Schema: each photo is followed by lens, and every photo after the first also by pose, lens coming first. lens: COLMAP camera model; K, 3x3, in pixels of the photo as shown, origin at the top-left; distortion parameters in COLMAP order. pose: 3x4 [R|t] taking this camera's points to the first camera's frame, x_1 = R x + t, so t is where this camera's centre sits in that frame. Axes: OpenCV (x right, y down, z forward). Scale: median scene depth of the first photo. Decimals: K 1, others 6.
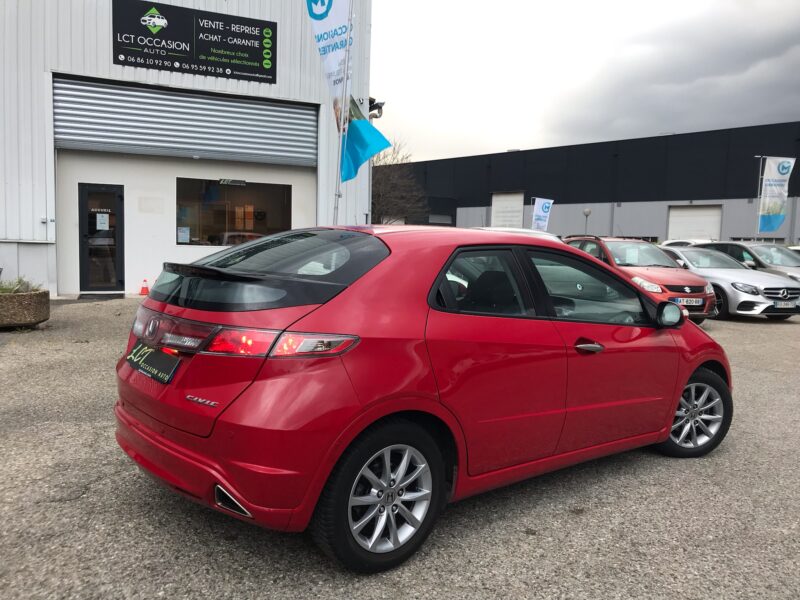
lens RADIAL K [[657.2, 0, 394.8], [0, 657.2, 295.2], [0, 0, 1]] dist [0.023715, -0.007933]
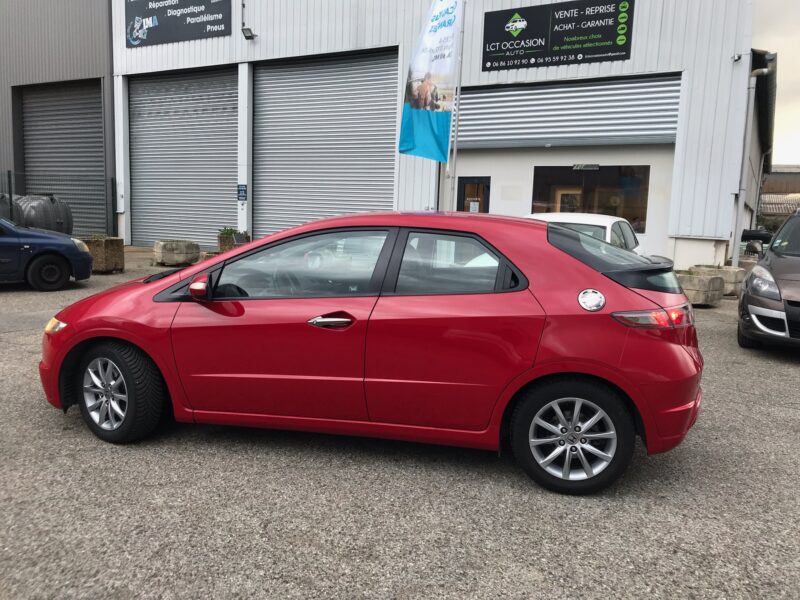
lens RADIAL K [[657.2, 0, 390.0], [0, 657.2, 292.2], [0, 0, 1]] dist [0.023715, -0.007933]
pose [[0.605351, 0.086954, -0.791195, 0.414702], [-0.081284, 0.995572, 0.047224, -0.006711], [0.791797, 0.035725, 0.609739, 0.178809]]
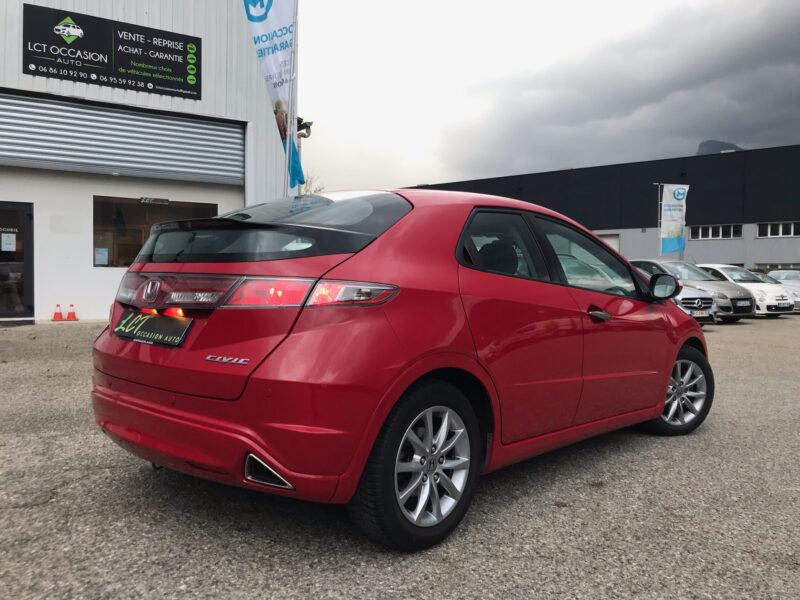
lens RADIAL K [[657.2, 0, 396.1], [0, 657.2, 292.7], [0, 0, 1]] dist [0.023715, -0.007933]
pose [[0.990115, -0.020800, 0.138708, -0.039217], [0.028813, 0.998014, -0.056015, 0.026258], [-0.137267, 0.059458, 0.988748, 0.020502]]
